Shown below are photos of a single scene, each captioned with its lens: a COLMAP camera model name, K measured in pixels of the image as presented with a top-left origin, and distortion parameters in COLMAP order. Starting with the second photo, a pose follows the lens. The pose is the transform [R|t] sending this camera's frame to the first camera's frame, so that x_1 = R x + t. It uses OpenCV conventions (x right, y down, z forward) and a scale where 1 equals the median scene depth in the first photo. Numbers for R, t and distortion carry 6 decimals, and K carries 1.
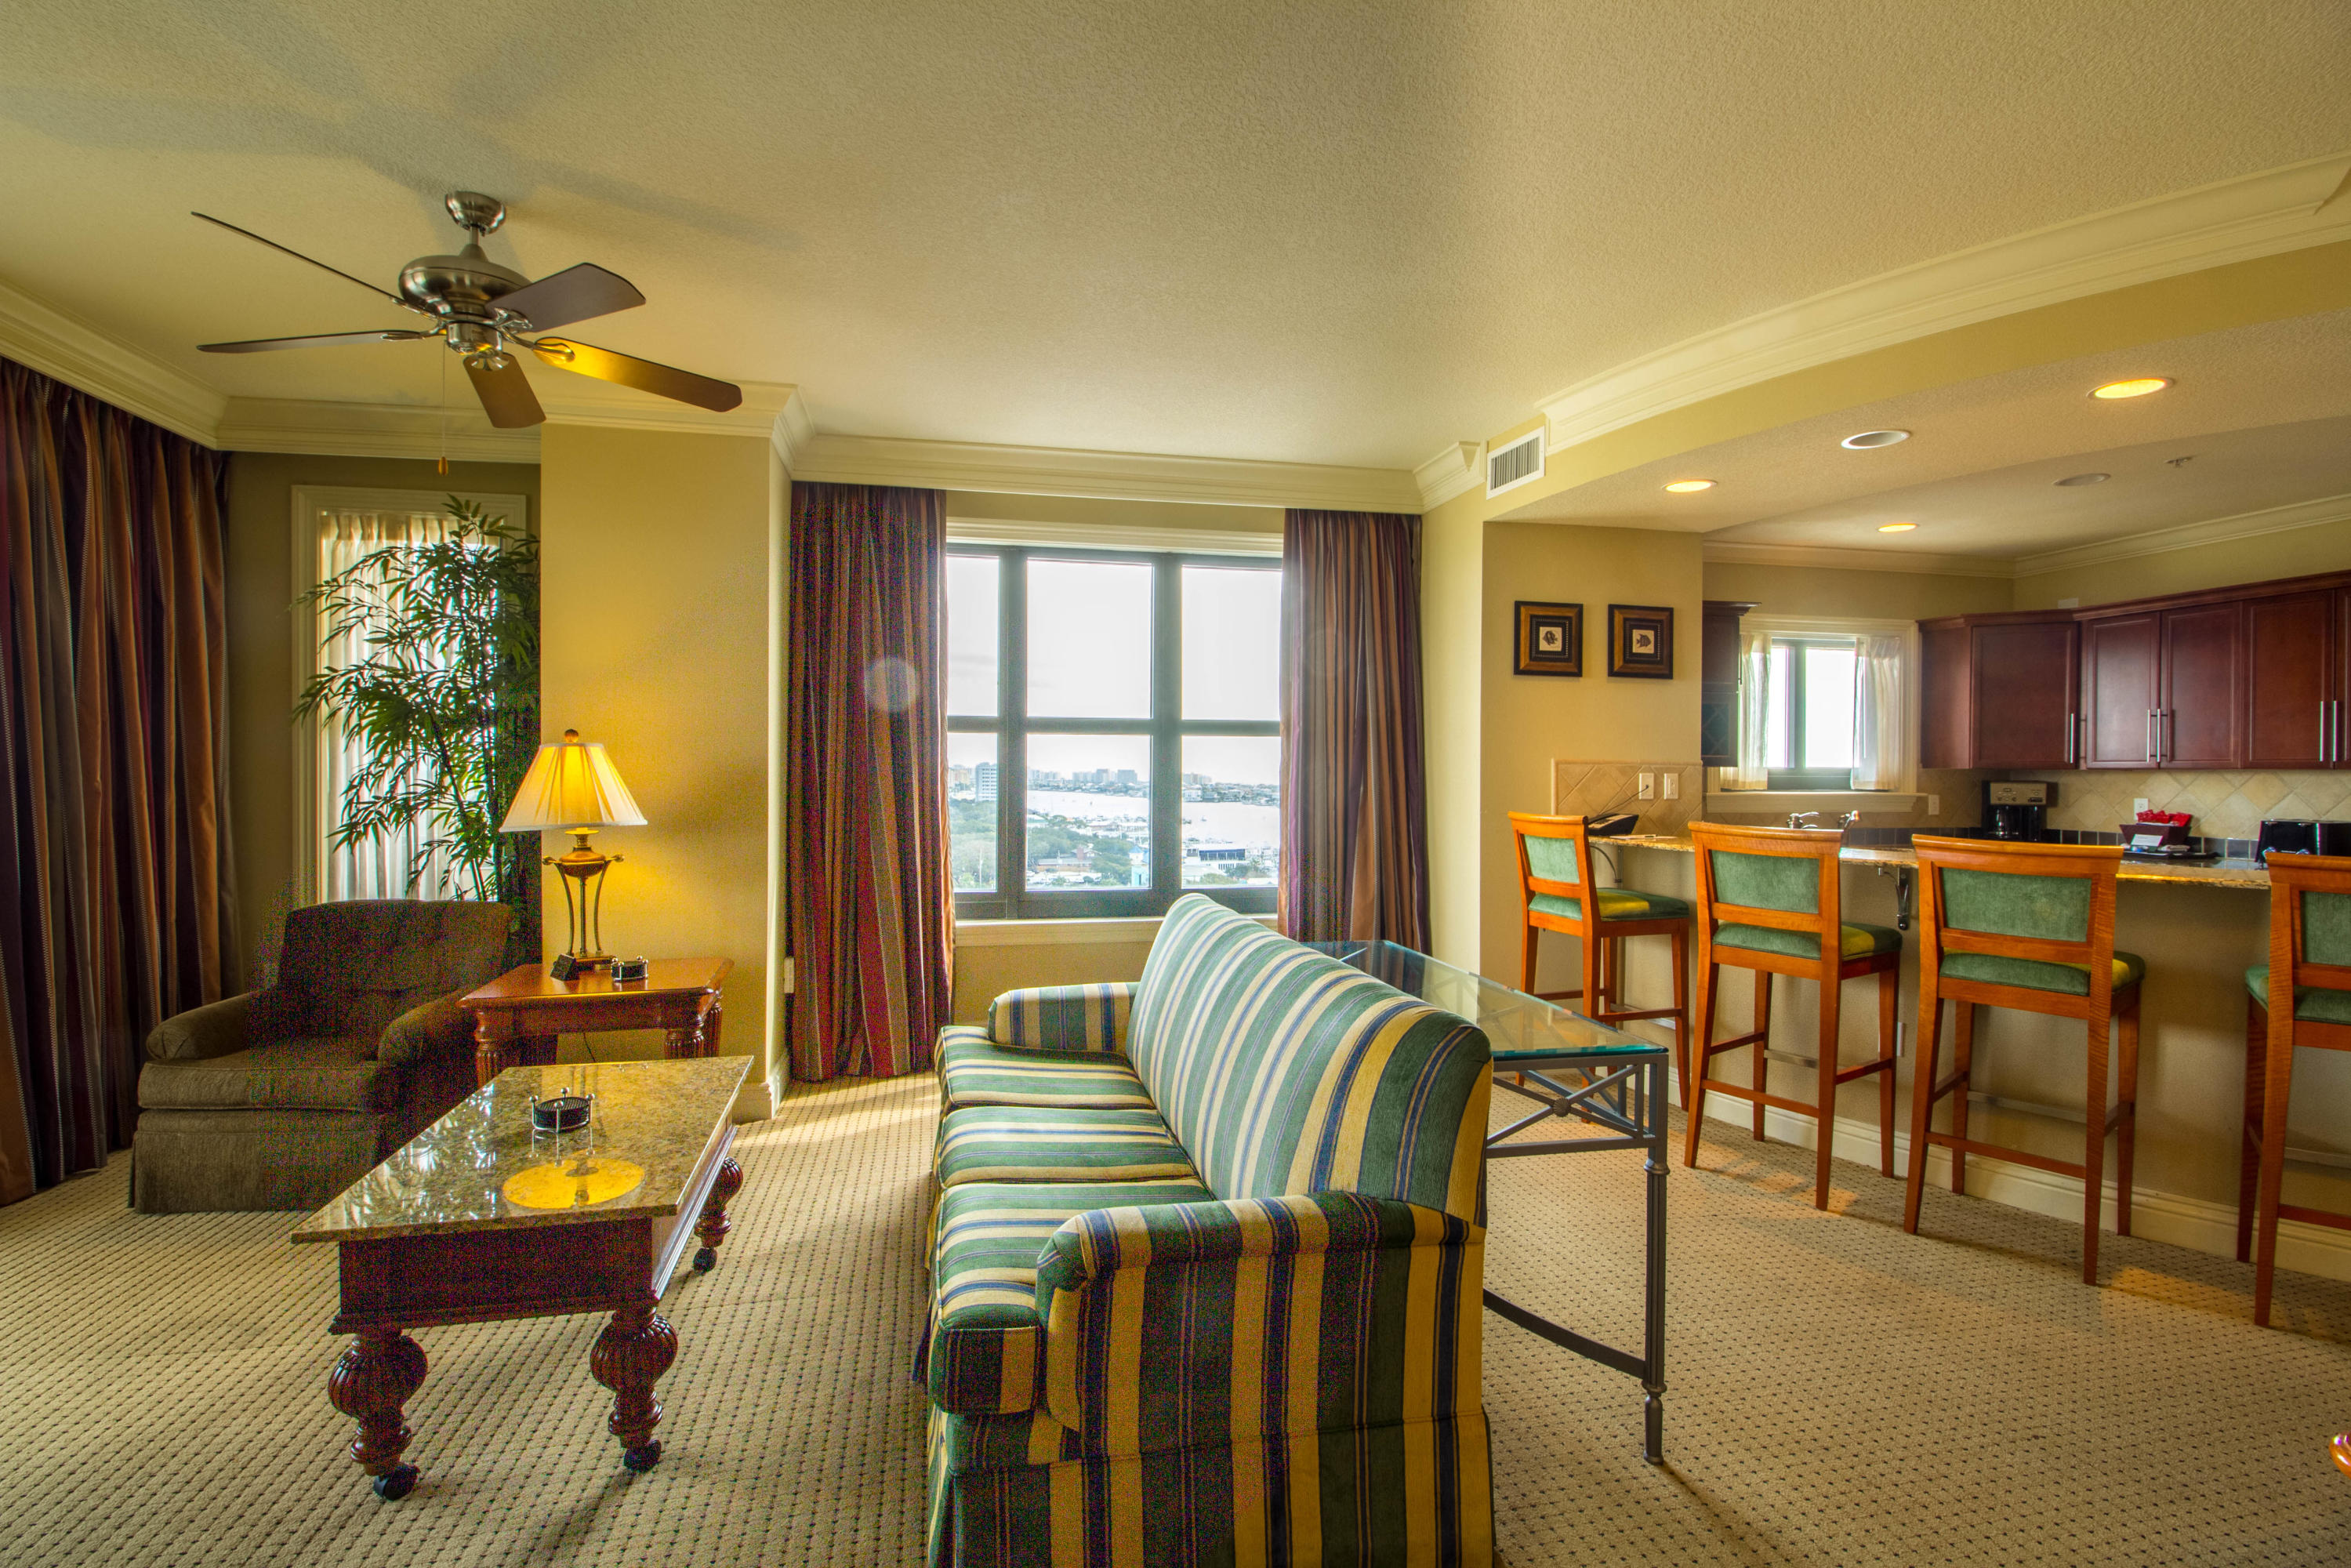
lens RADIAL K [[1092.2, 0, 1169.1], [0, 1092.2, 784.4], [0, 0, 1]] dist [-0.008657, -0.007414]
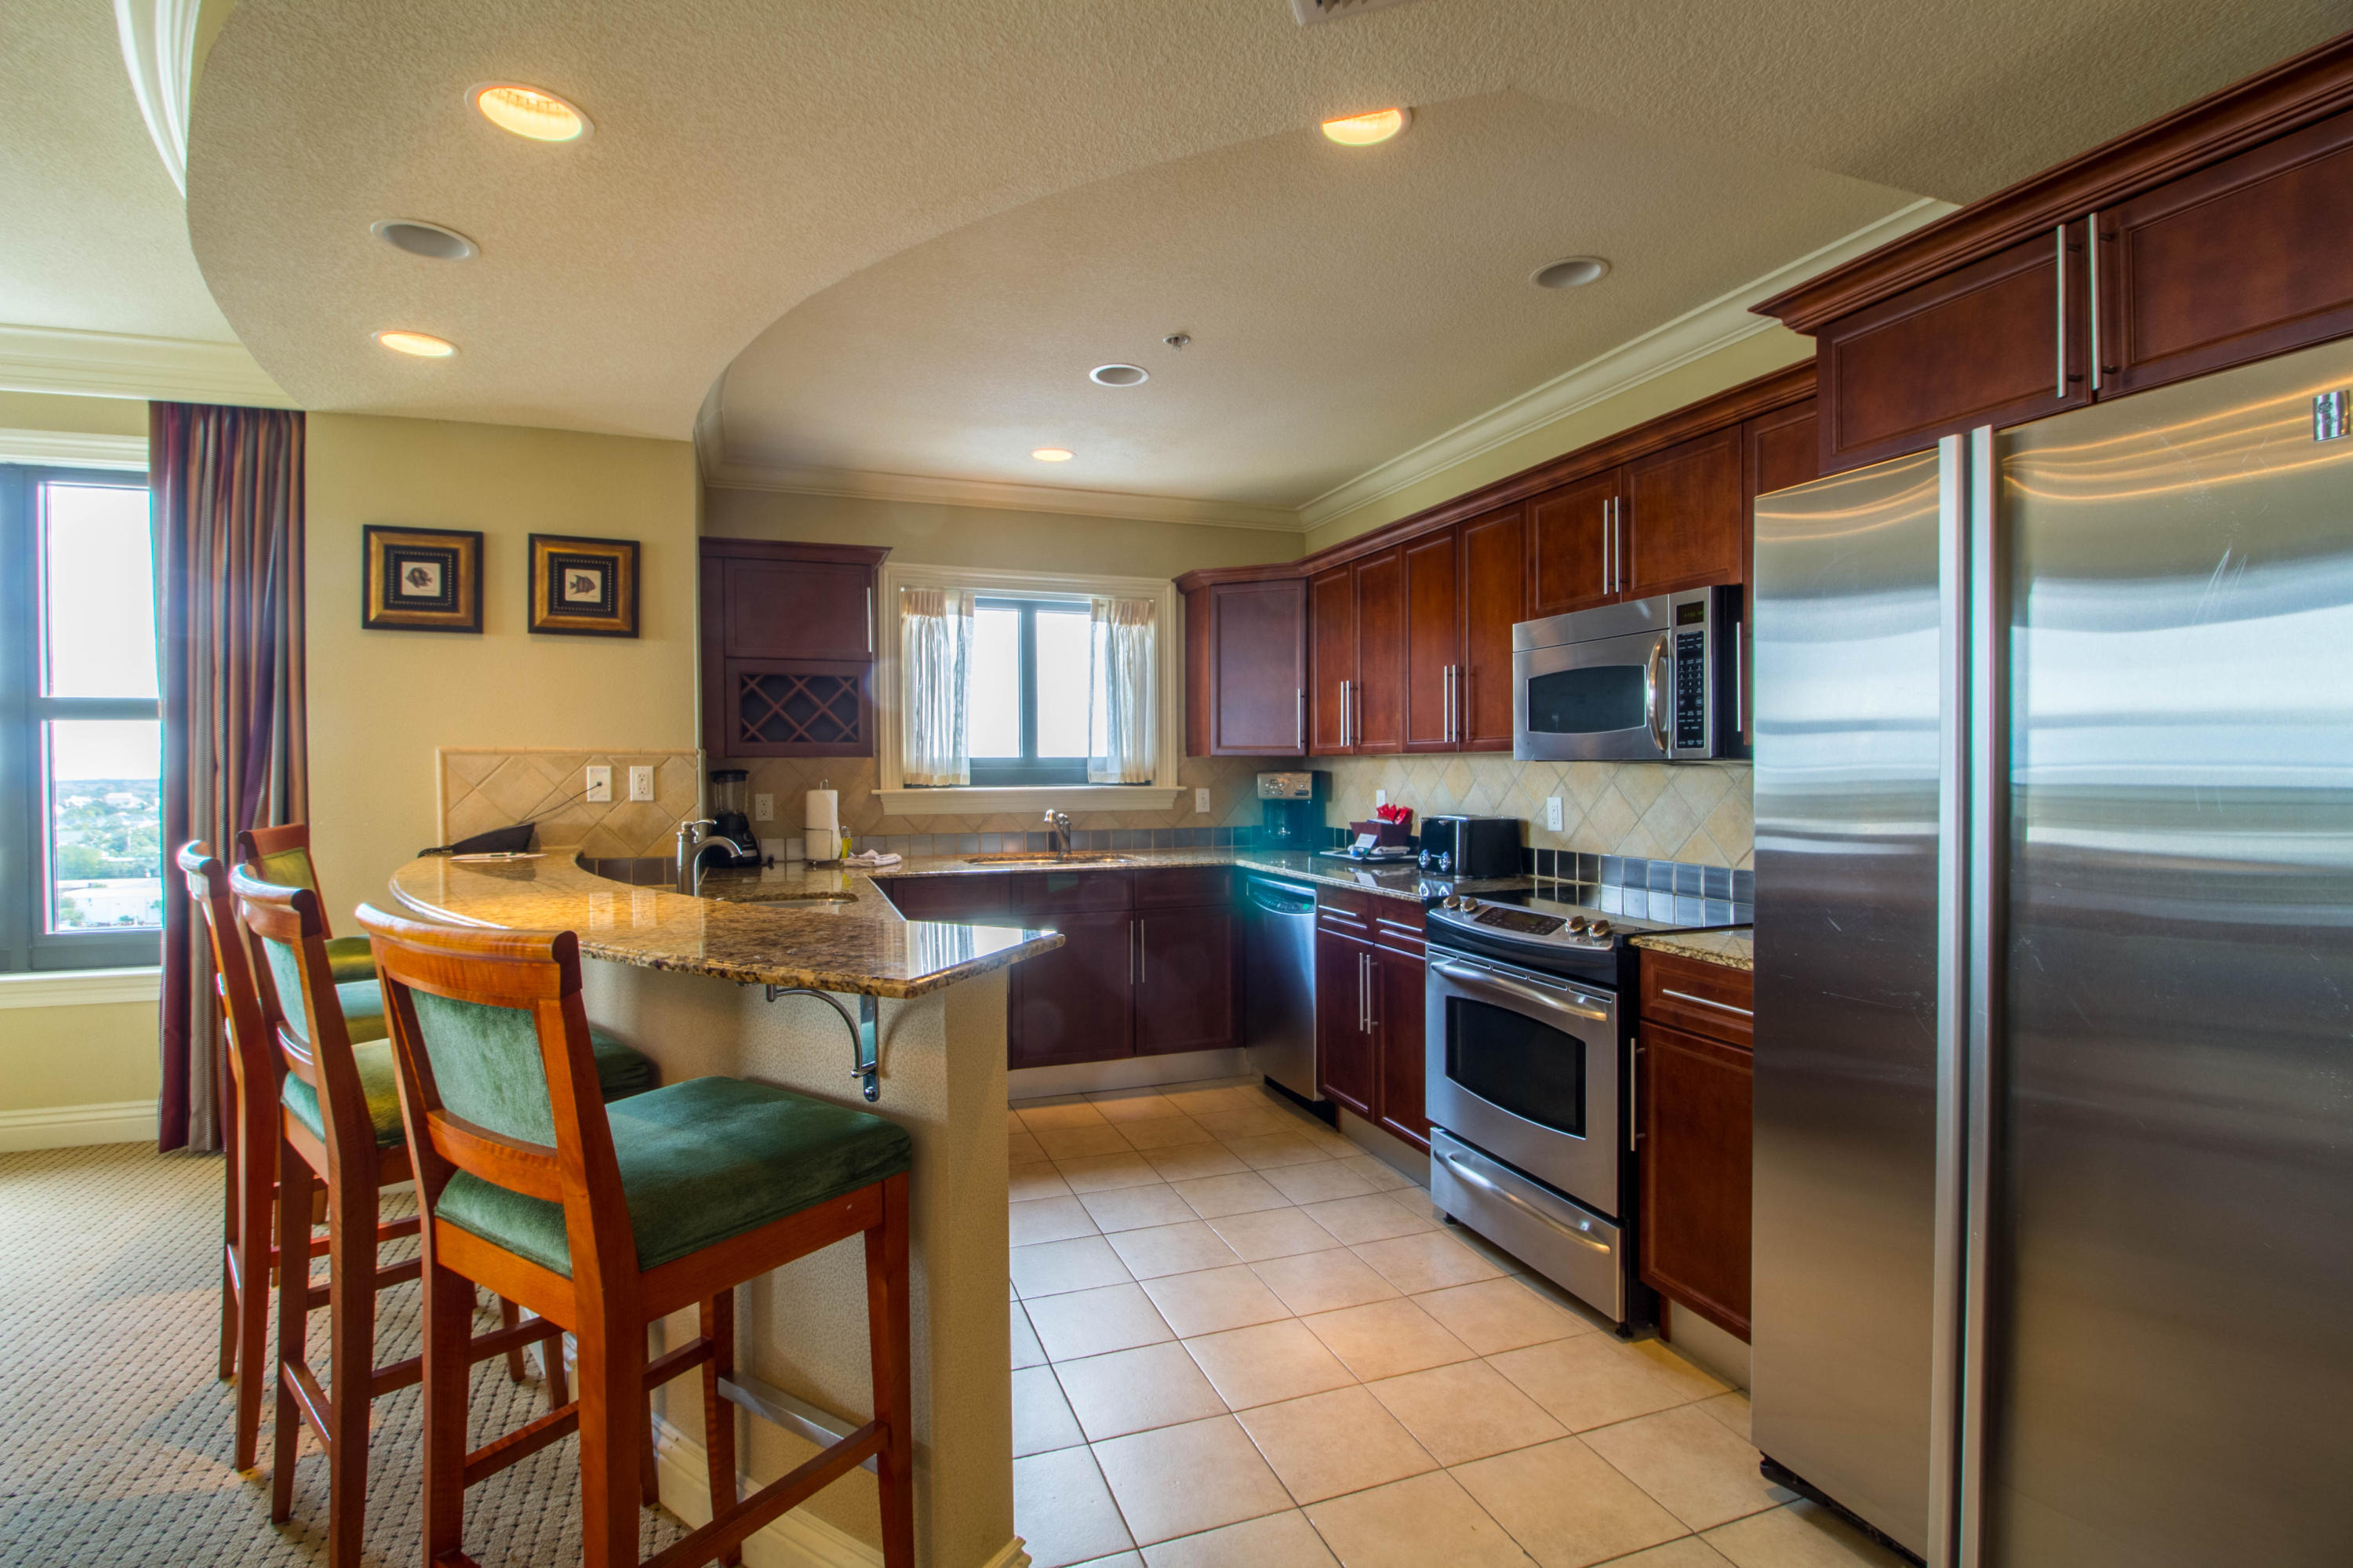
lens RADIAL K [[1093.1, 0, 1170.5], [0, 1093.1, 777.6], [0, 0, 1]] dist [-0.008657, -0.007414]
pose [[0.988591, -0.011649, 0.150171, 0.812659], [0.012335, 0.999917, -0.003641, 0.005511], [-0.150116, 0.005452, 0.988653, 0.250954]]
